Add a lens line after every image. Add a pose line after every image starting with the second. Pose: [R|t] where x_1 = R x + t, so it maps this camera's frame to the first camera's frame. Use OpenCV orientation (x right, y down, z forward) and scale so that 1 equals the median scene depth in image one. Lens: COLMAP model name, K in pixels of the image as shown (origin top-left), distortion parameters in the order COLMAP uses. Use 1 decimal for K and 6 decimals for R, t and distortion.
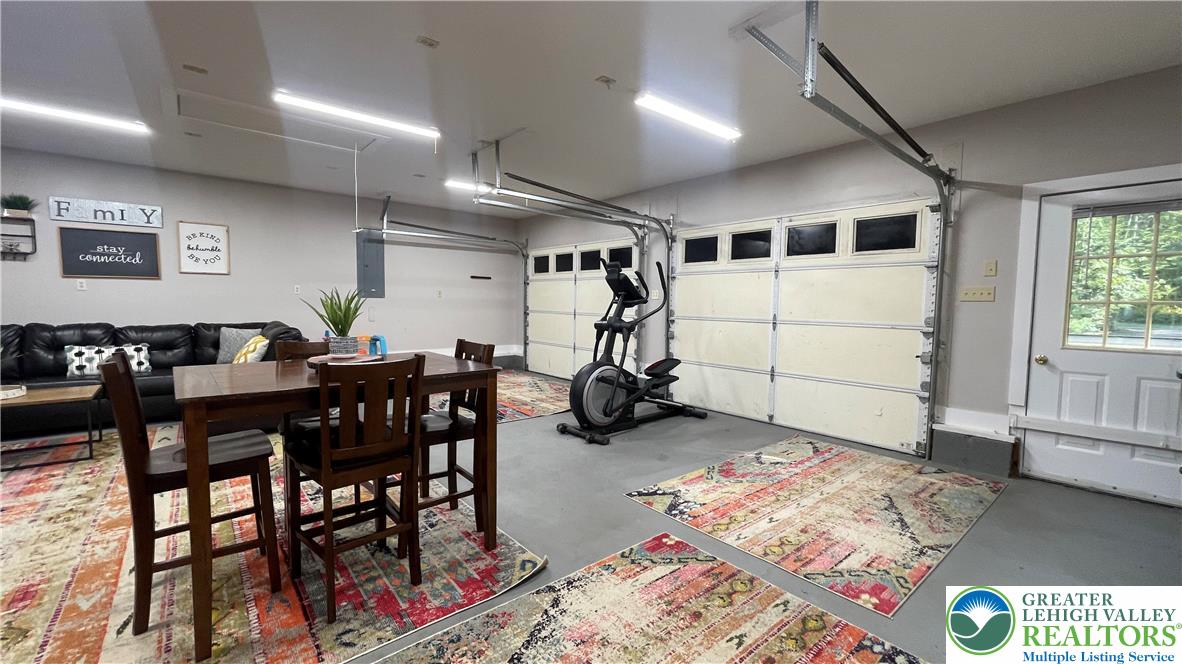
lens RADIAL K [[479.0, 0, 586.4], [0, 479.0, 333.2], [0, 0, 1]] dist [-0.000725, 0.000058]
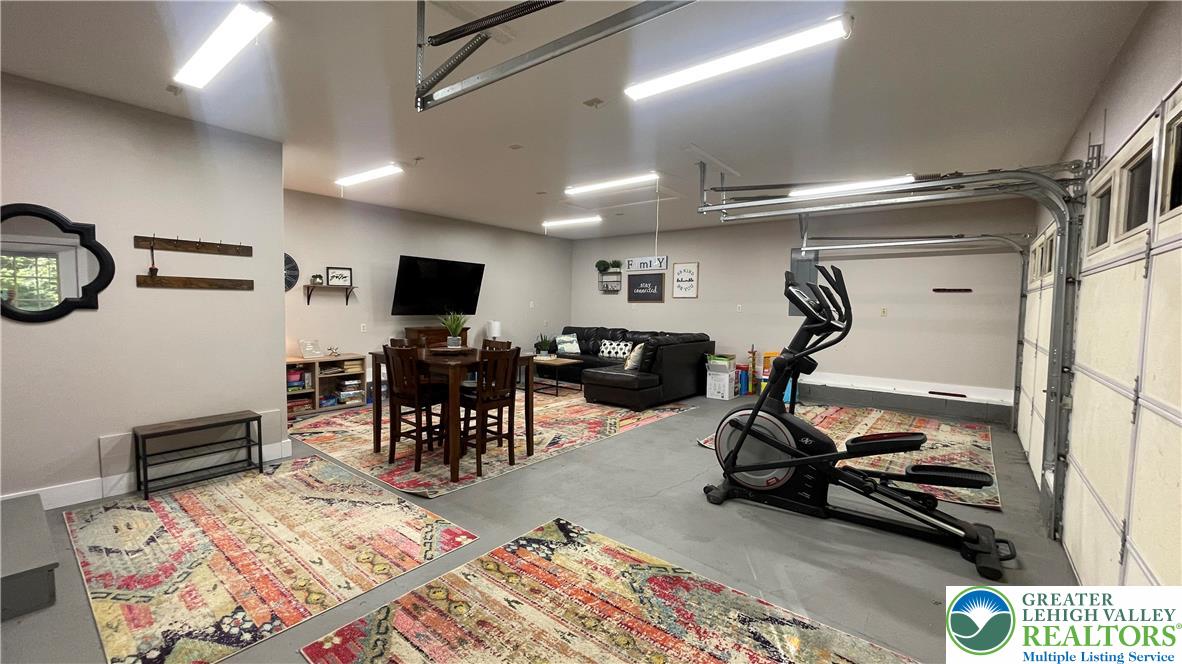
lens RADIAL K [[479.0, 0, 586.4], [0, 479.0, 333.2], [0, 0, 1]] dist [-0.000725, 0.000058]
pose [[0.189810, 0.047419, -0.980675, 0.972037], [-0.078972, 0.996334, 0.032891, -0.075190], [0.978640, 0.071203, 0.192859, 0.777393]]
